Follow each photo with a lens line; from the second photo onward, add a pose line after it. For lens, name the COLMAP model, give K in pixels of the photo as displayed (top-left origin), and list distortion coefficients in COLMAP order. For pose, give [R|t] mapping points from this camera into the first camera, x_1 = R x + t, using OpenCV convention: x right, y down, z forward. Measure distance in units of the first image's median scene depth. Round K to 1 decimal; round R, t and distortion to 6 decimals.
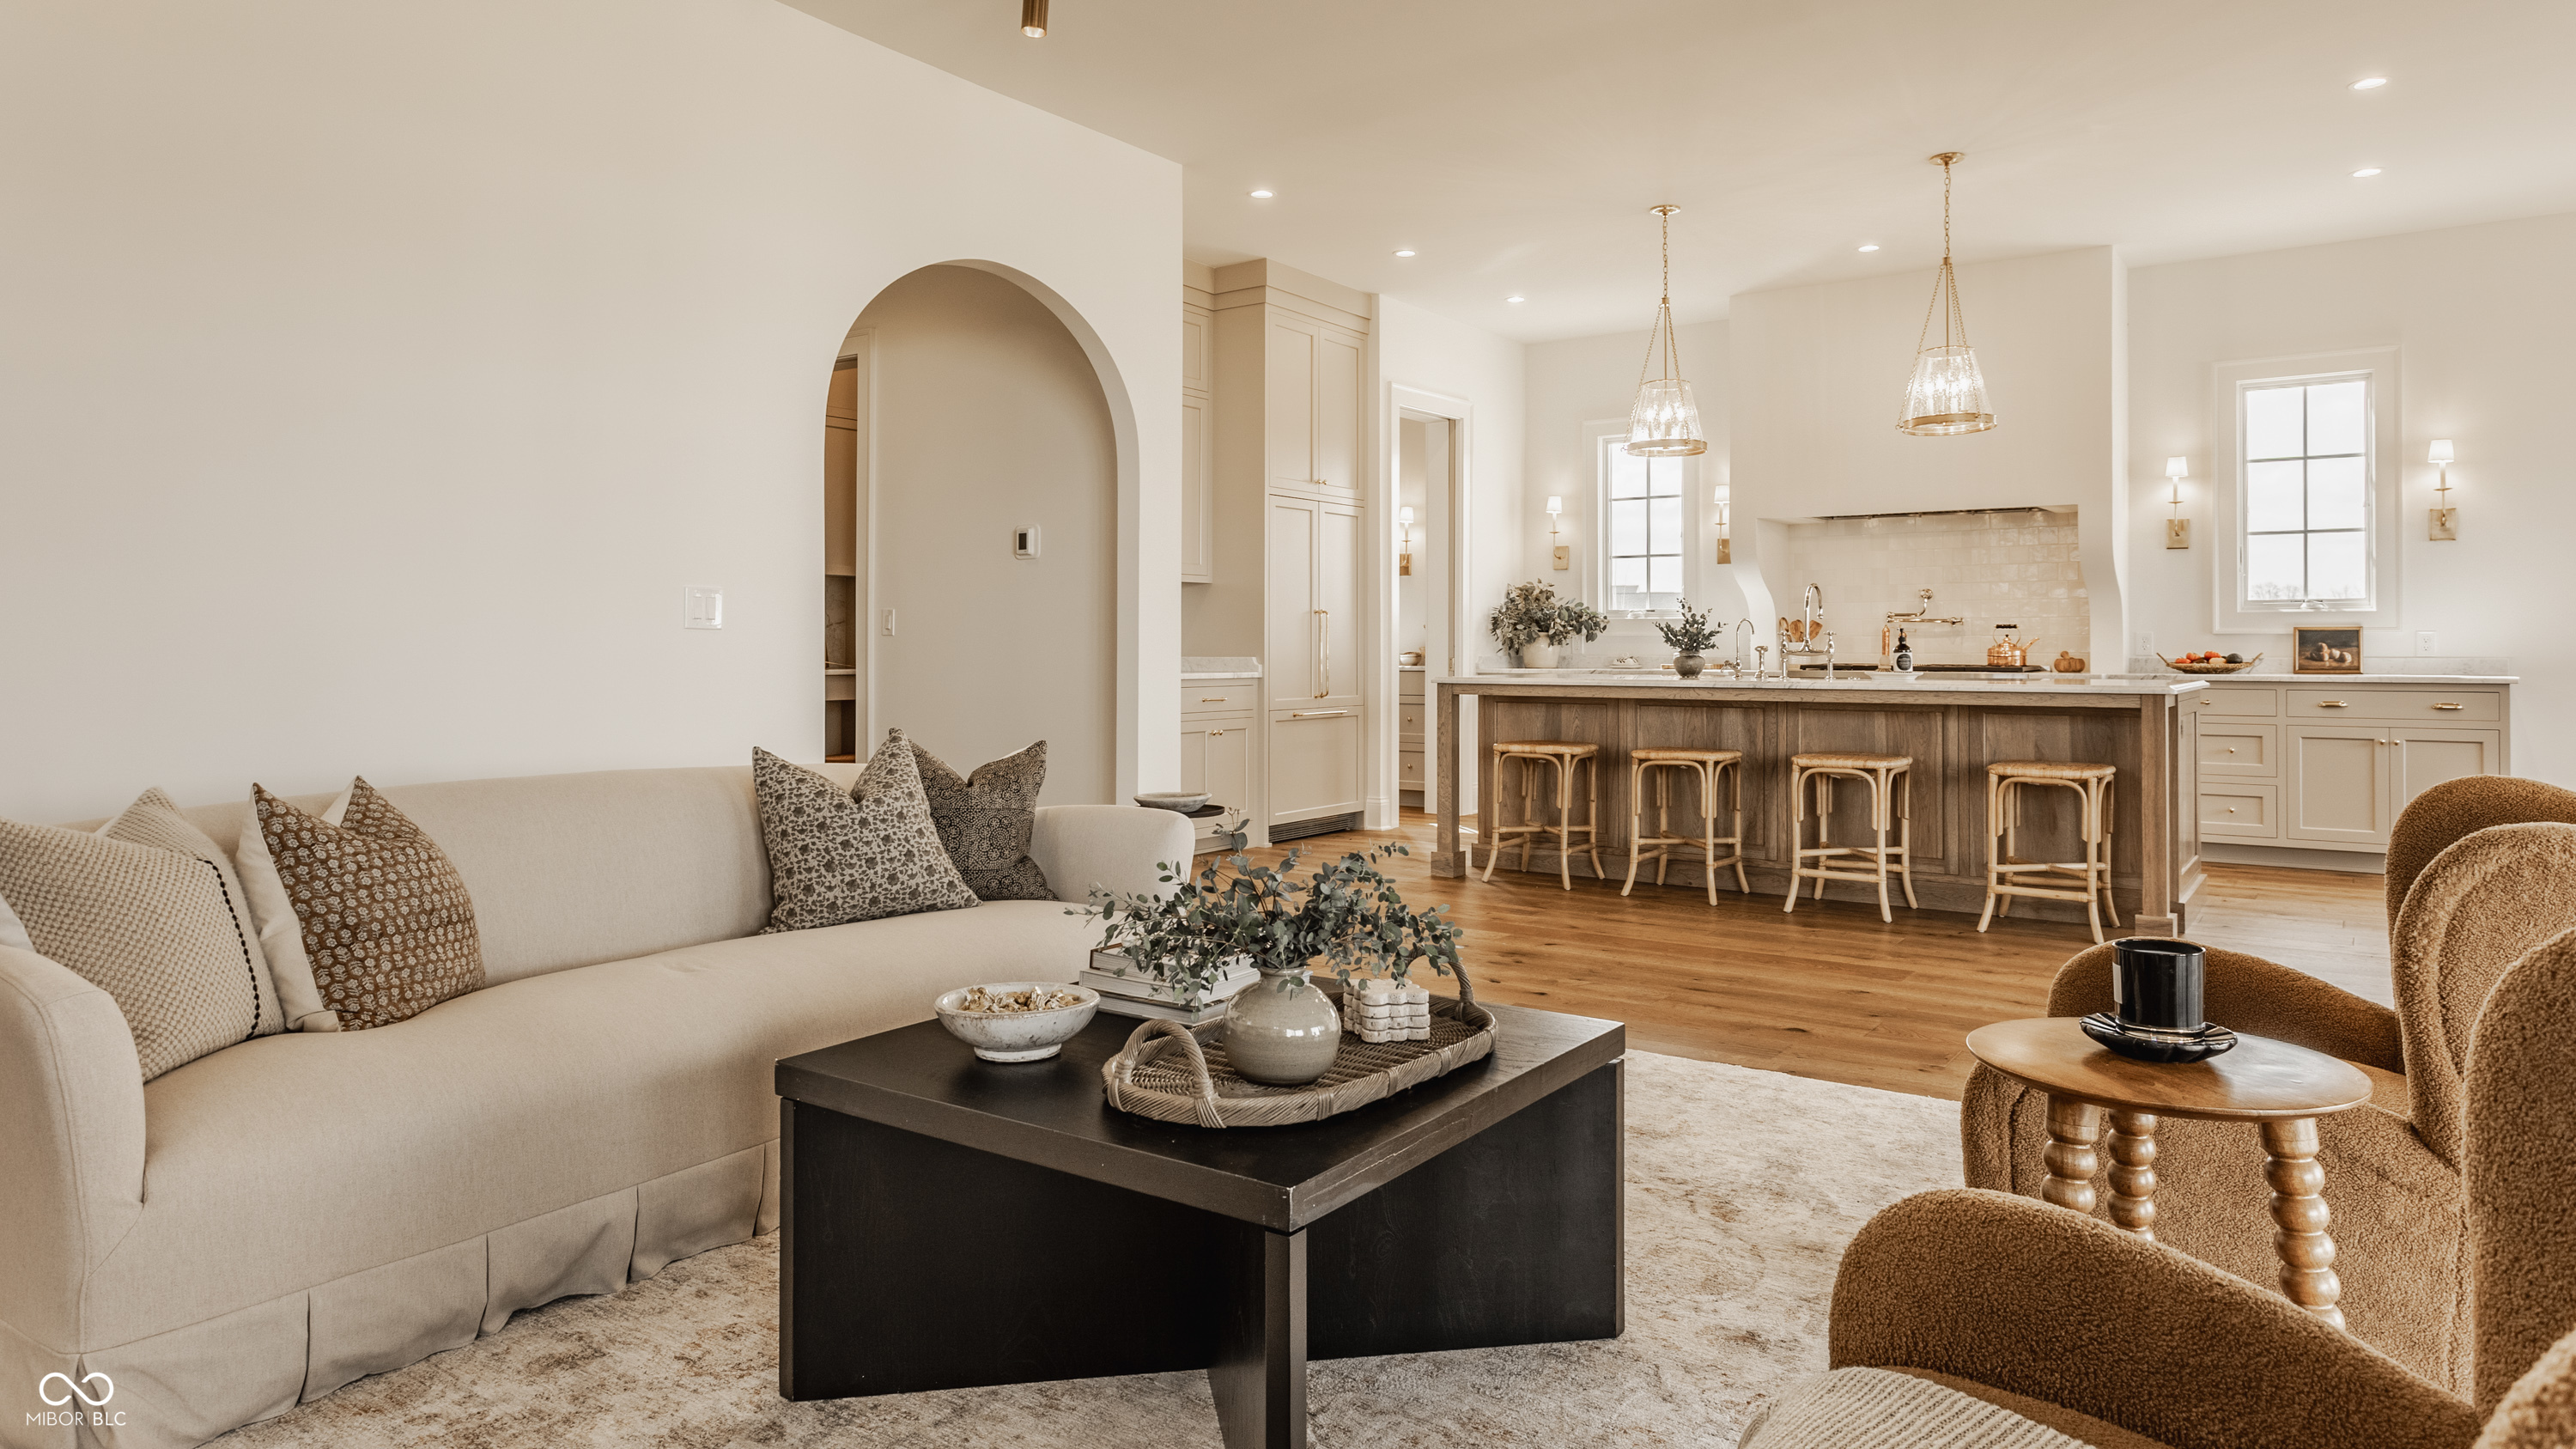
lens RADIAL K [[1542.9, 0, 1288.0], [0, 1542.9, 724.5], [0, 0, 1]] dist [0.003249, 0.002457]
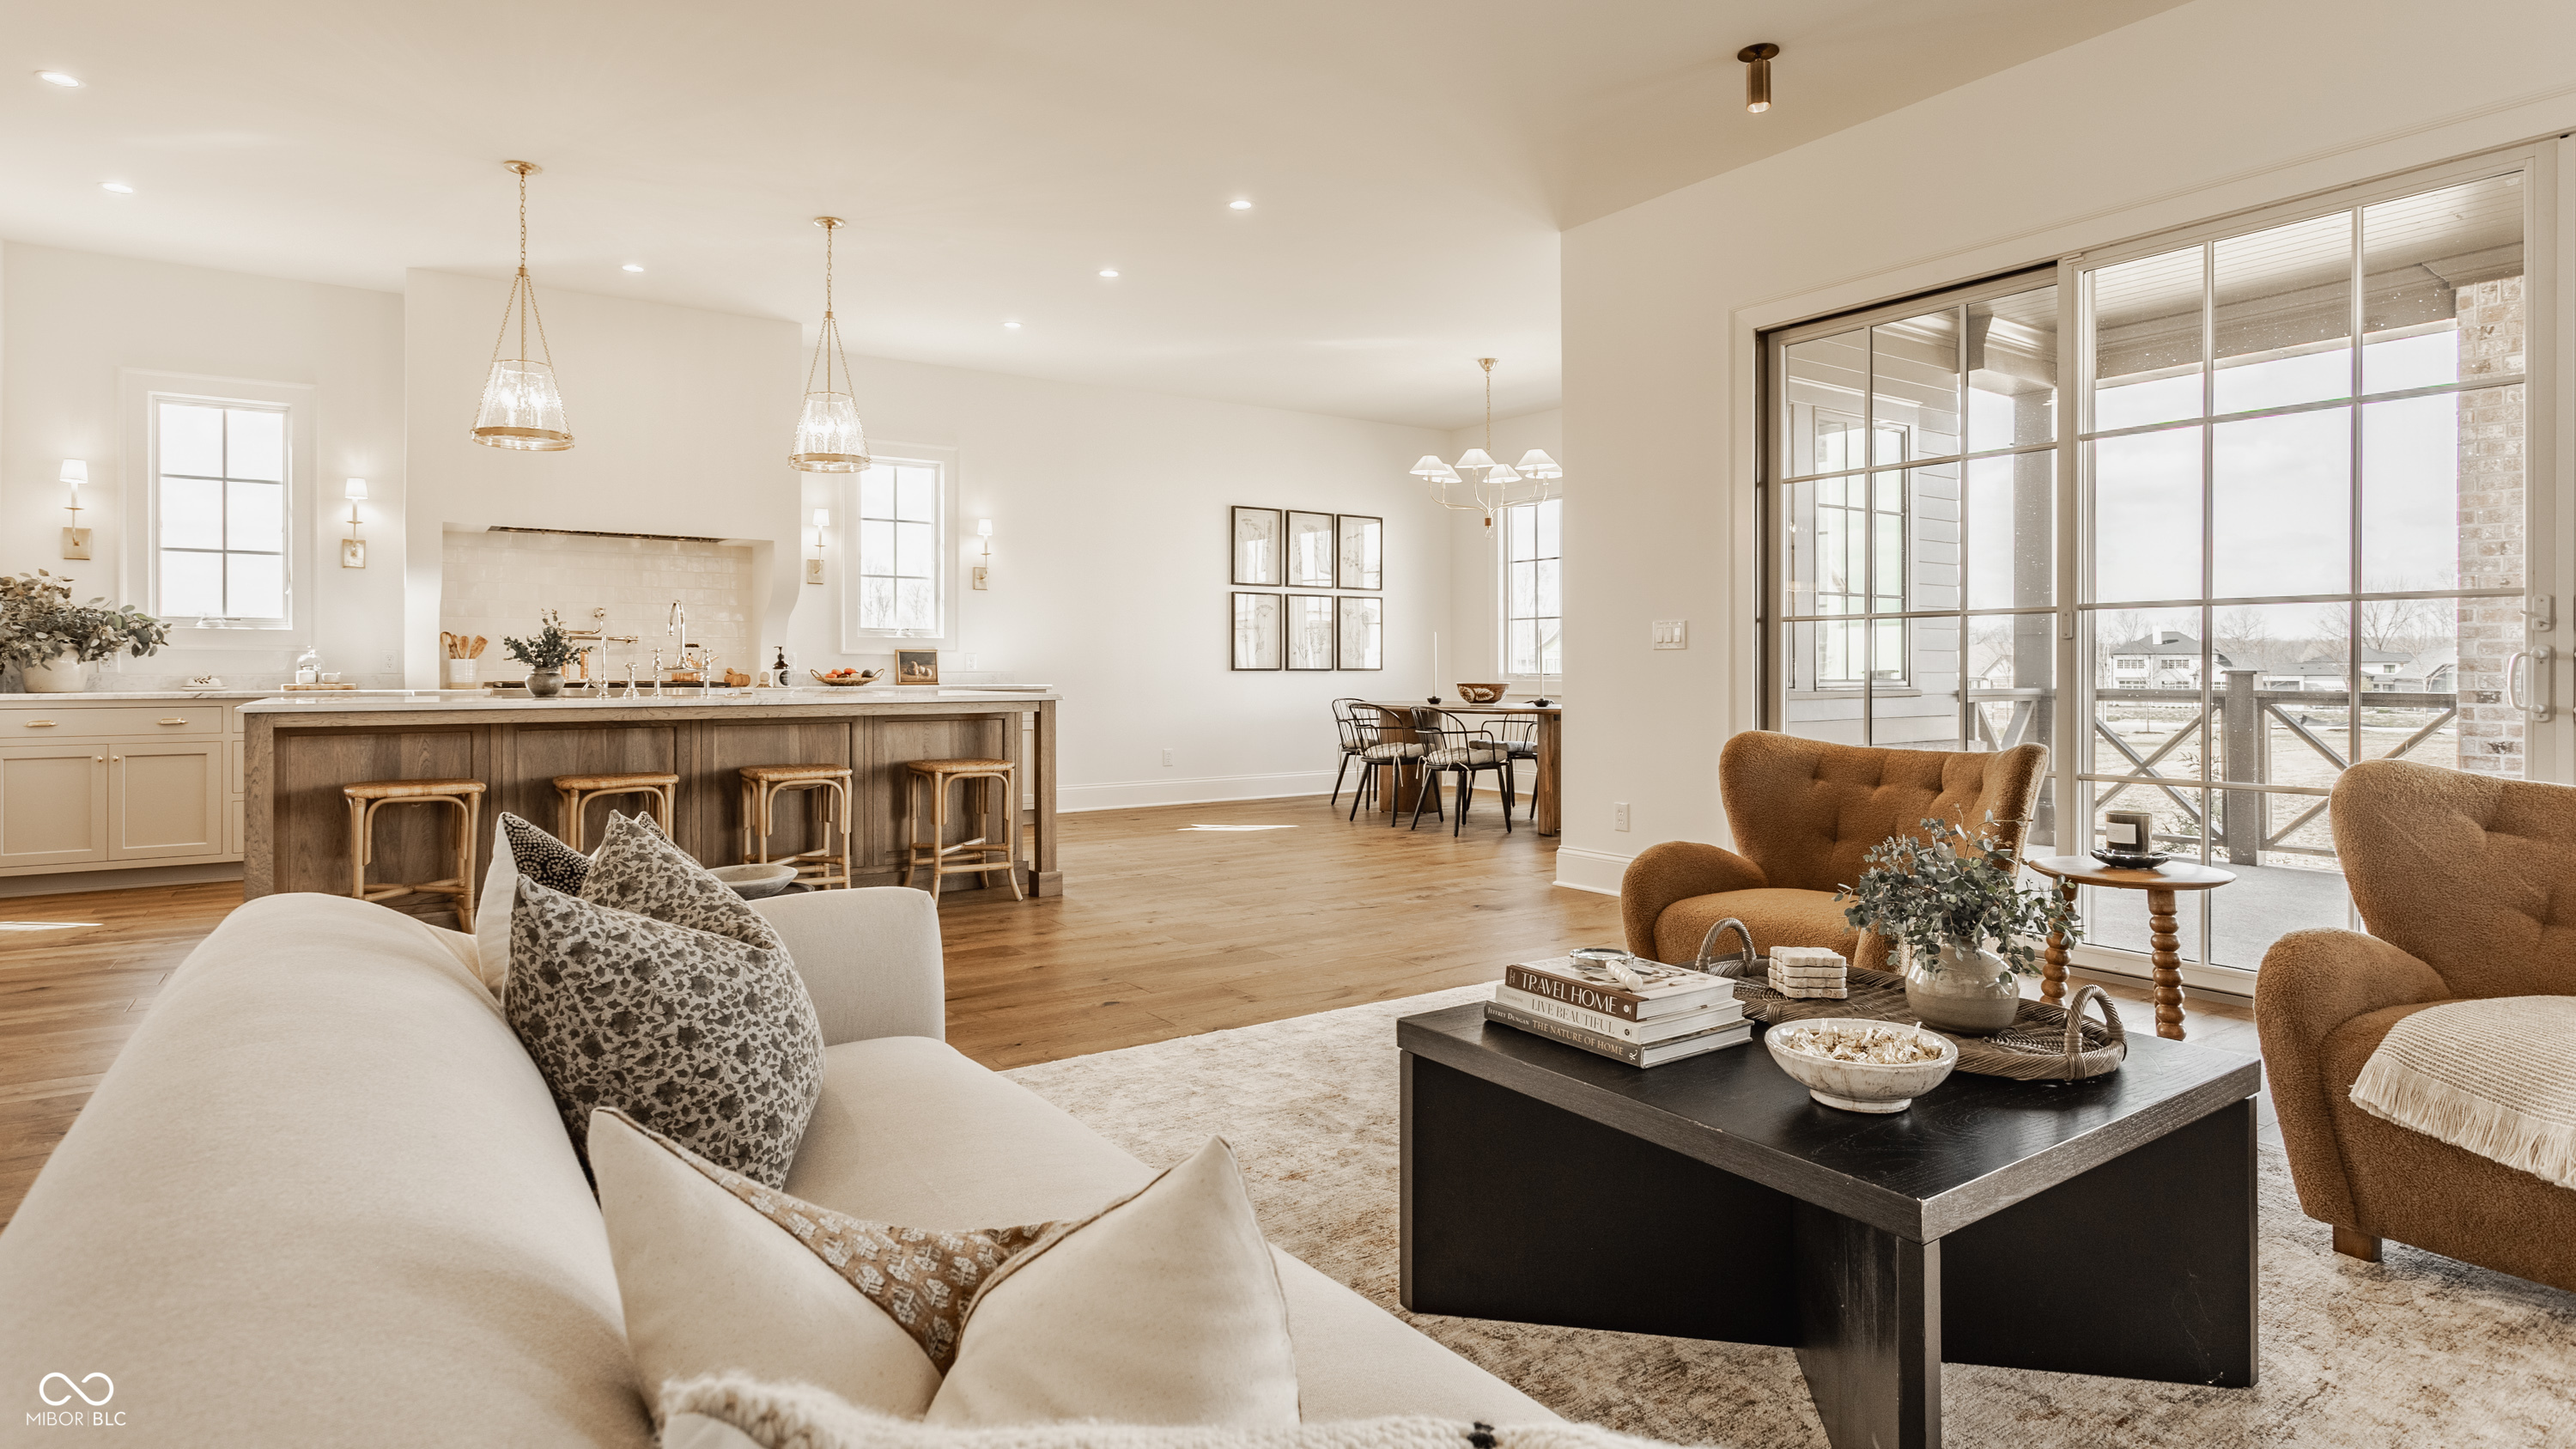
lens RADIAL K [[1473.4, 0, 1288.0], [0, 1473.4, 724.5], [0, 0, 1]] dist [0.001040, -0.000491]
pose [[0.284879, -0.038075, 0.957807, -0.432199], [0.047682, 0.998537, 0.025512, -0.016200], [-0.957377, 0.038403, 0.286277, 0.334643]]
